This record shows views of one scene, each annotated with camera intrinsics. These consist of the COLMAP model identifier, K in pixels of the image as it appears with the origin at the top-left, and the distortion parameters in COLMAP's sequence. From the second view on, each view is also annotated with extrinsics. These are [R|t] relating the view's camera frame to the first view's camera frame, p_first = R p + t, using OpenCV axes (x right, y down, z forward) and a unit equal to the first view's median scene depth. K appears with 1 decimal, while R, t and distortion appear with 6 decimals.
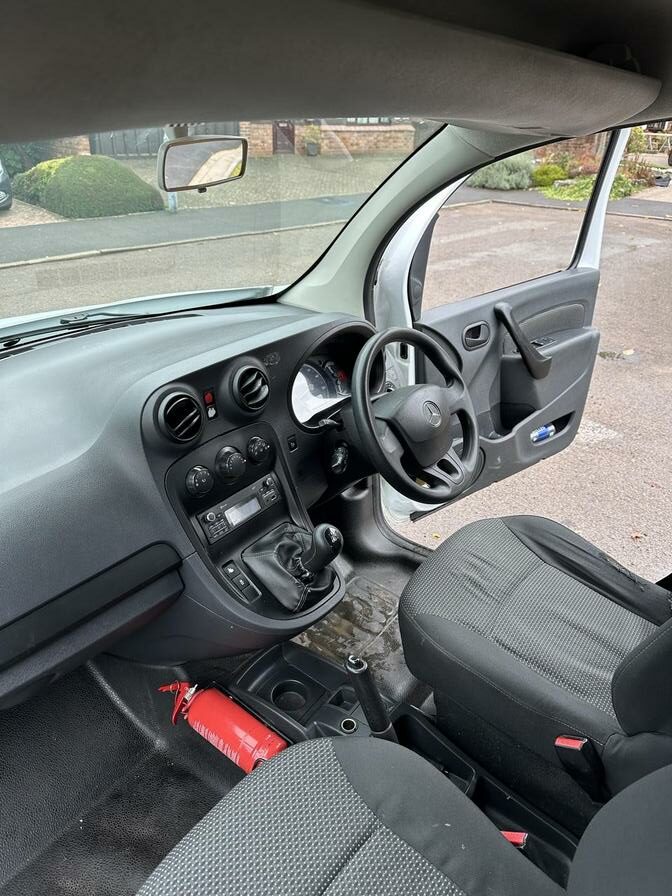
lens RADIAL K [[632.4, 0, 345.4], [0, 632.4, 446.1], [0, 0, 1]] dist [0.013971, -0.002047]
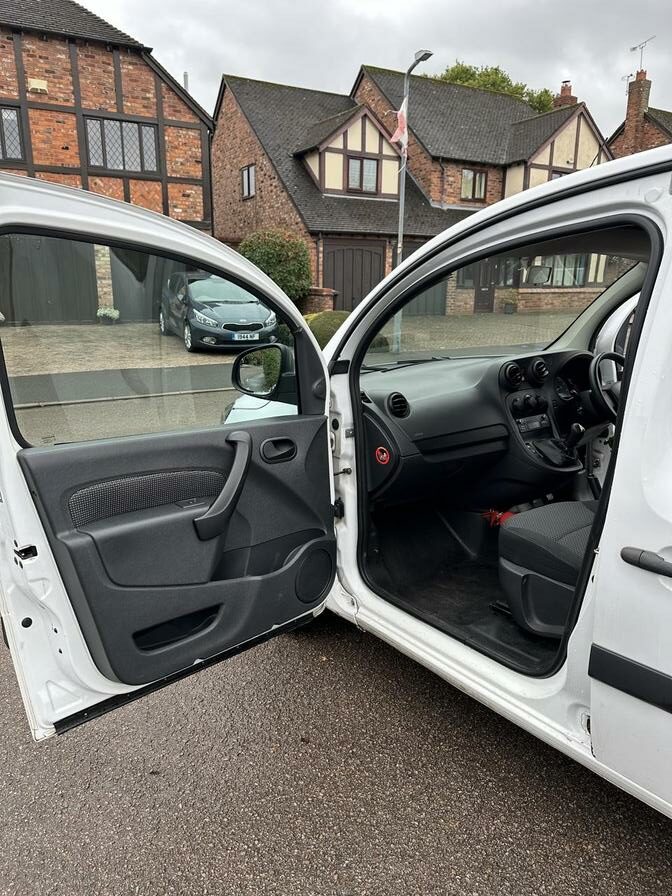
lens RADIAL K [[641.4, 0, 336.0], [0, 641.4, 448.0], [0, 0, 1]] dist [0.004412, -0.003345]
pose [[0.957443, 0.050917, -0.284094, -0.021722], [-0.114832, 0.970257, -0.213108, 0.086293], [0.264793, 0.236662, 0.934813, -0.143520]]
